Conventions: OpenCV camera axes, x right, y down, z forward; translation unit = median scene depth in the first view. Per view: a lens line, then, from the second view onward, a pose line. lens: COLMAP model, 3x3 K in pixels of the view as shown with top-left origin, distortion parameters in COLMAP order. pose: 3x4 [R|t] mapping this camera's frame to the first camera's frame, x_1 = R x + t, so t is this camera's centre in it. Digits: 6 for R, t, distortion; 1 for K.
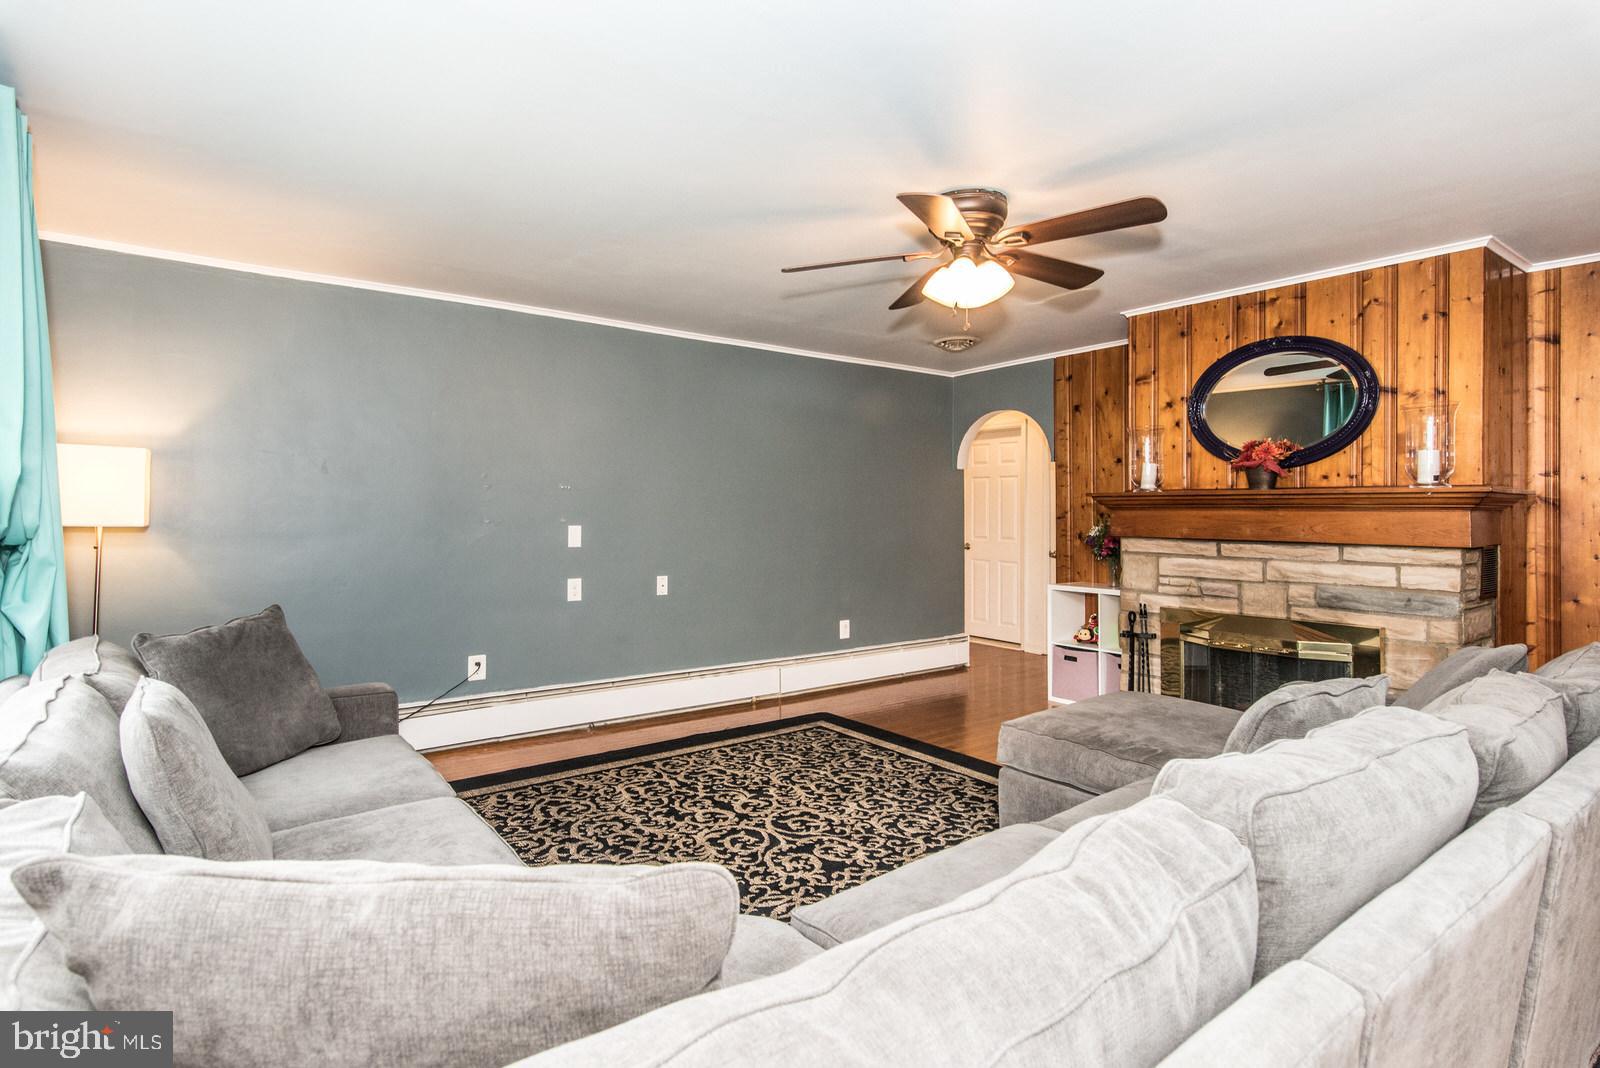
lens RADIAL K [[819.5, 0, 794.9], [0, 819.5, 506.9], [0, 0, 1]] dist [0.000034, -0.000299]
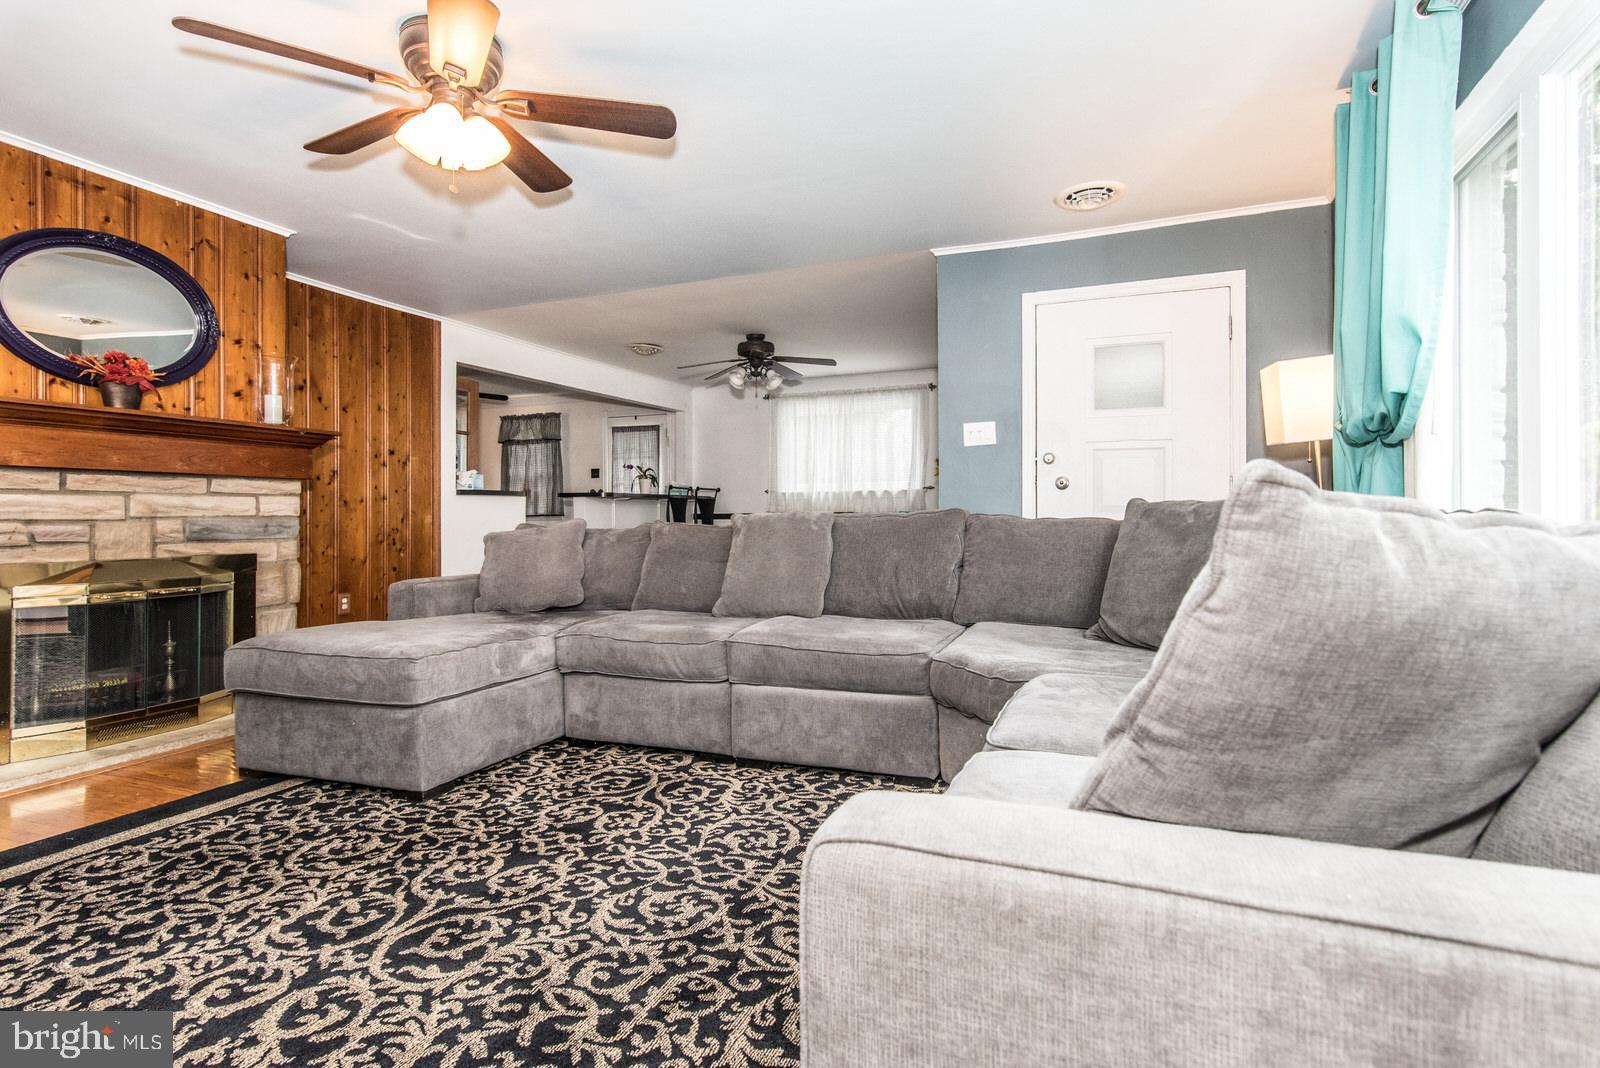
lens RADIAL K [[819.5, 0, 794.9], [0, 819.5, 506.9], [0, 0, 1]] dist [0.000034, -0.000299]
pose [[-0.509822, 0.010256, 0.860219, -0.579930], [0.001464, 0.999938, -0.011054, 0.099350], [-0.860279, -0.004377, -0.509805, 0.931560]]
